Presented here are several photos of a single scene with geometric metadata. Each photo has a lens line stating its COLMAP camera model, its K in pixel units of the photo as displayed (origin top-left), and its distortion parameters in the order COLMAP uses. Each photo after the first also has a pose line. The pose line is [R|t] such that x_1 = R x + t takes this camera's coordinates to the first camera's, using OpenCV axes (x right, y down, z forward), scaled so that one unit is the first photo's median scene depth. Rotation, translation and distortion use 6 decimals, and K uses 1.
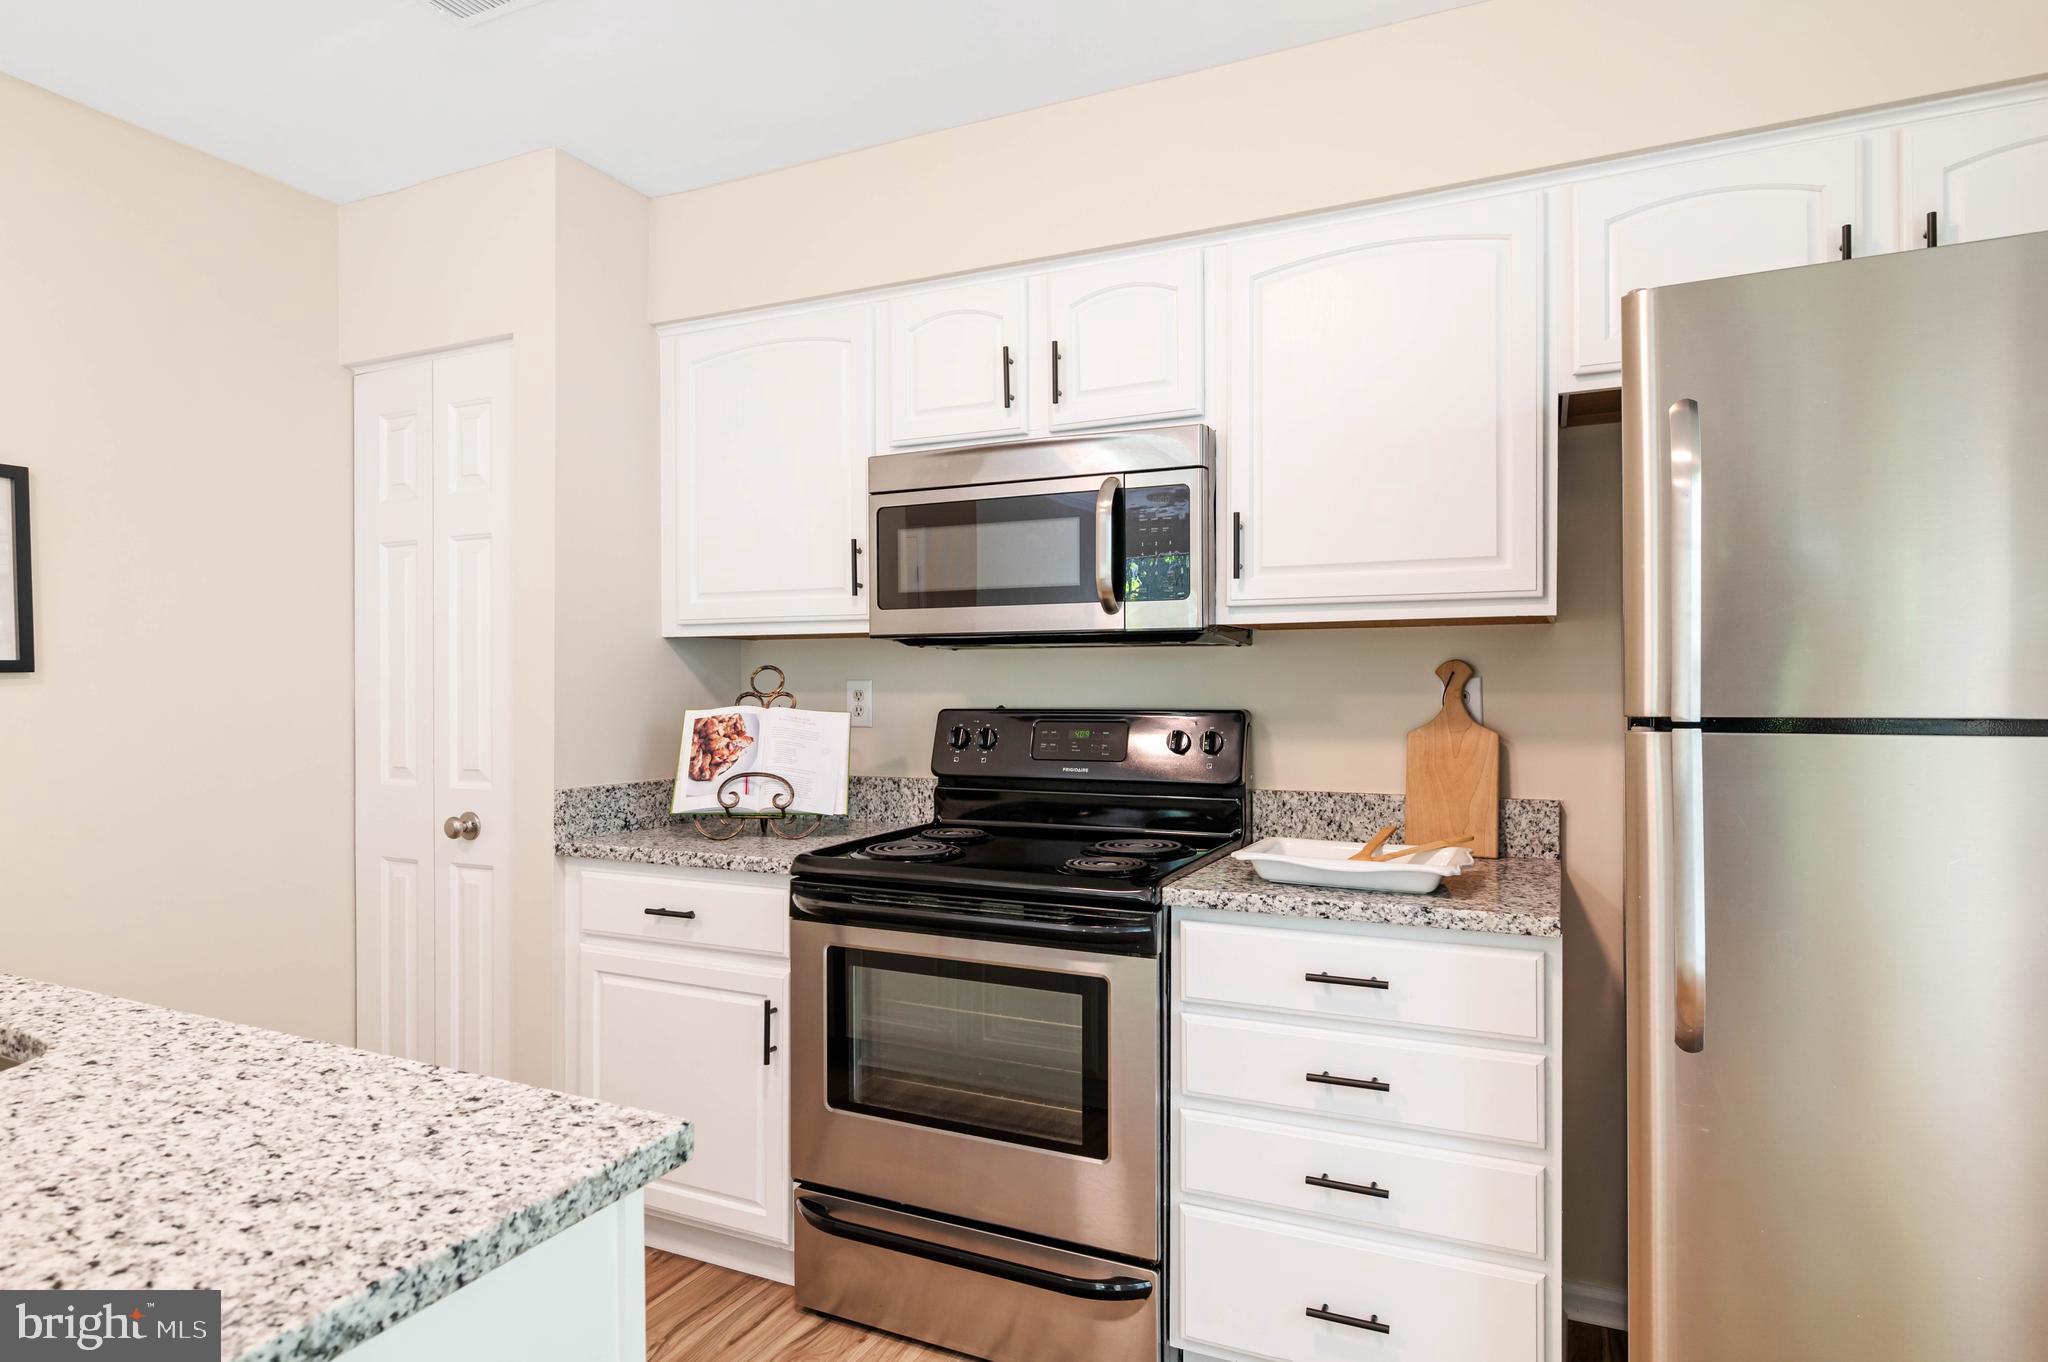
lens RADIAL K [[1141.2, 0, 1024.0], [0, 1141.2, 681.0], [0, 0, 1]] dist [-0.001407, 0.000224]
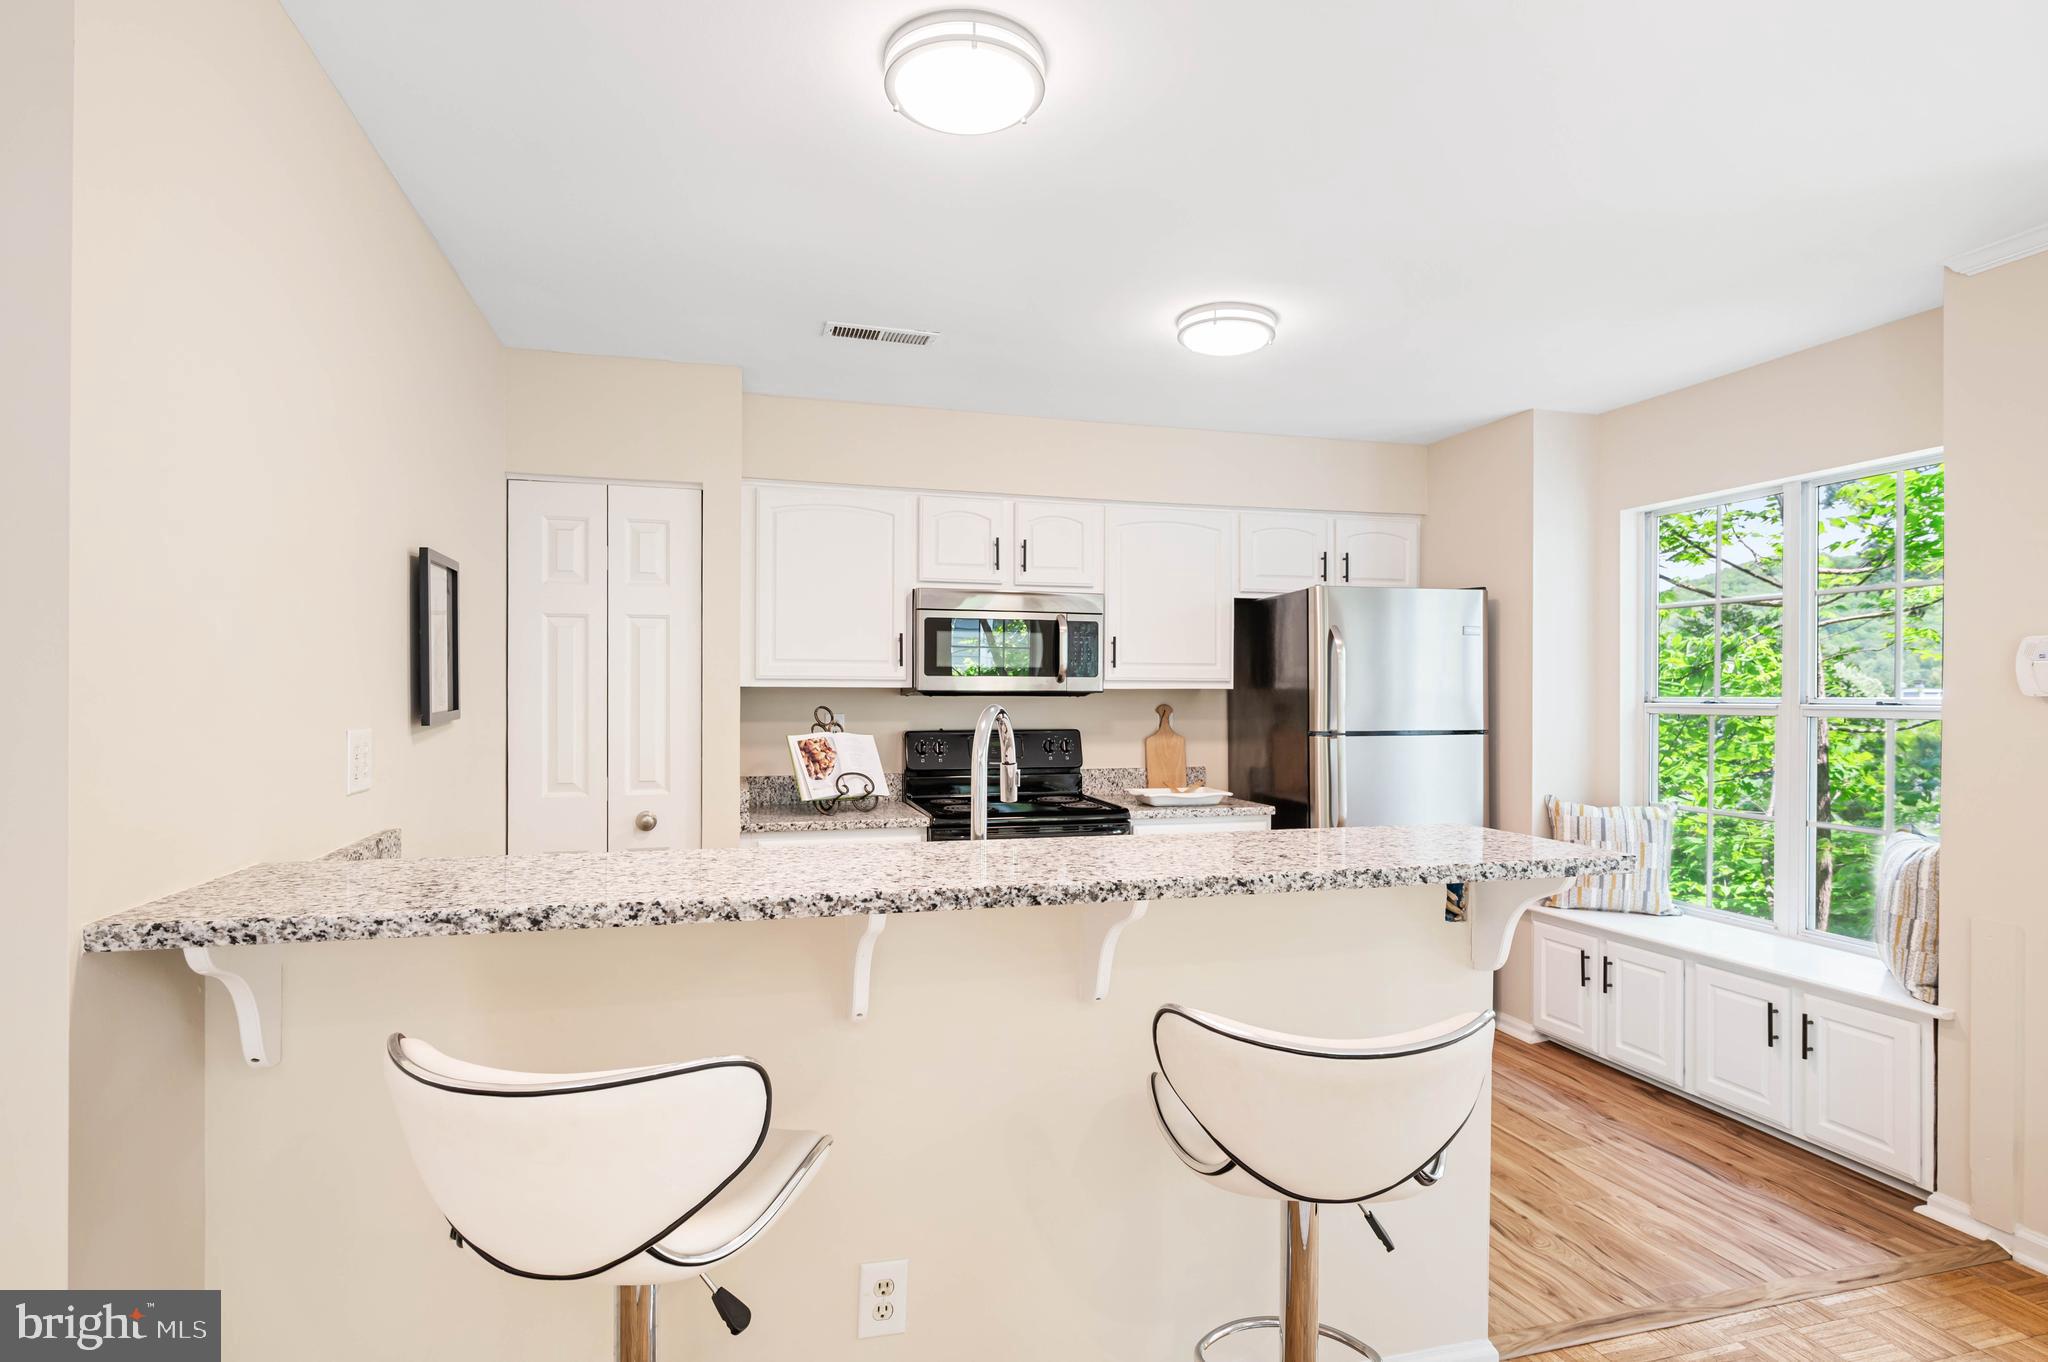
lens RADIAL K [[1035.1, 0, 1024.1], [0, 1035.1, 685.0], [0, 0, 1]] dist [0.001191, 0.000217]
pose [[0.752222, 0.008746, 0.658852, -1.102006], [-0.007029, 0.999962, -0.005249, -0.042651], [-0.658872, -0.000682, 0.752255, -0.307174]]
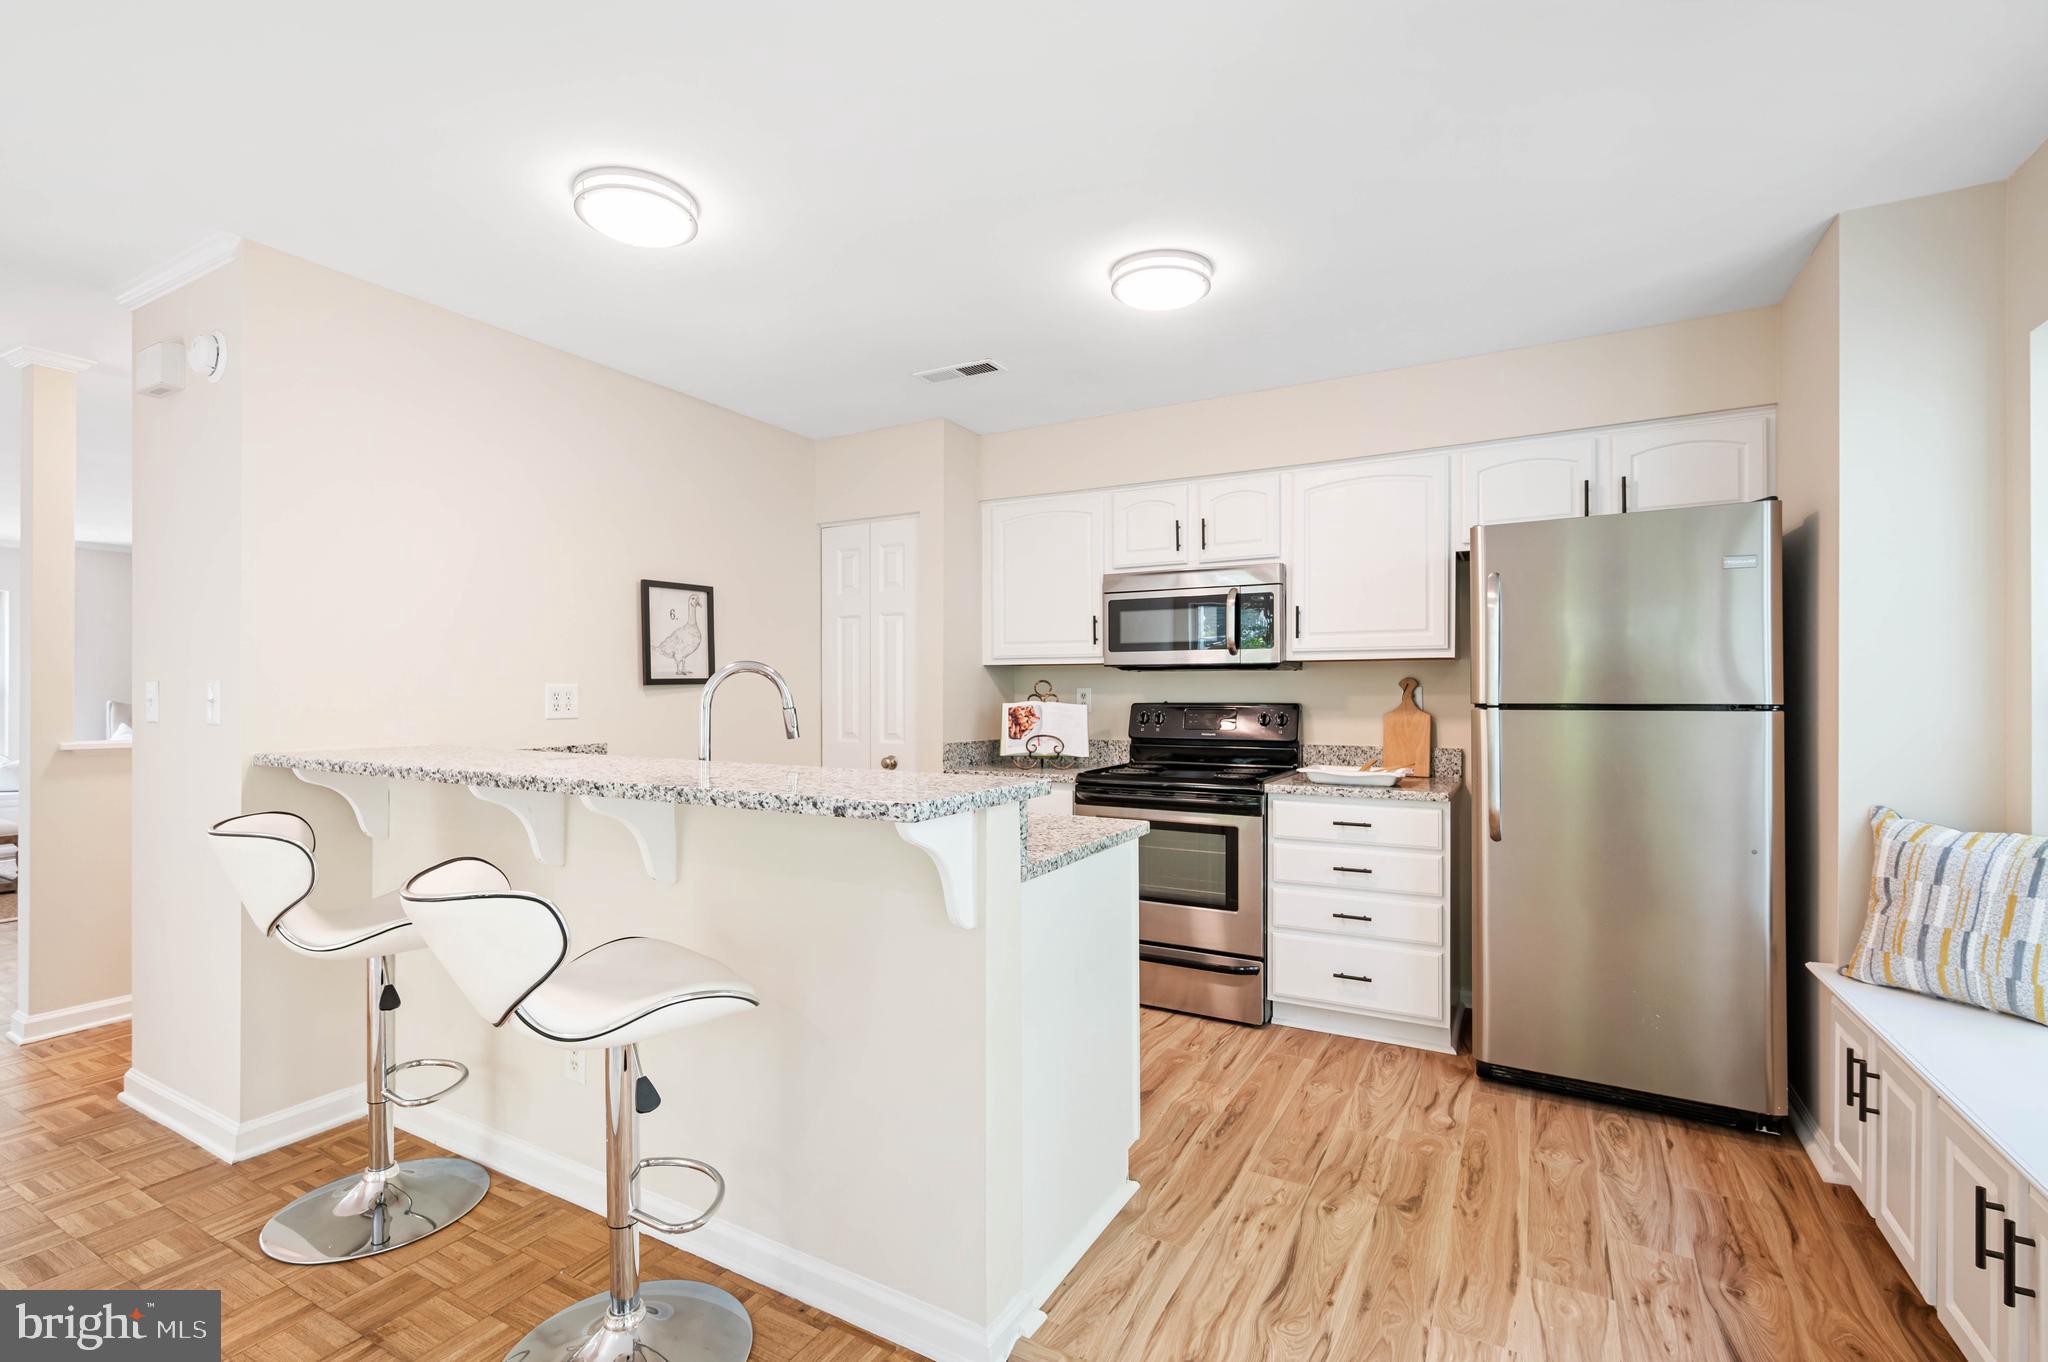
lens RADIAL K [[914.4, 0, 1022.8], [0, 914.4, 693.6], [0, 0, 1]] dist [0.001294, -0.000468]
pose [[0.997487, 0.000766, -0.070844, -0.171080], [-0.000334, 0.999981, 0.006104, -0.000345], [0.070847, -0.006065, 0.997469, -0.608675]]
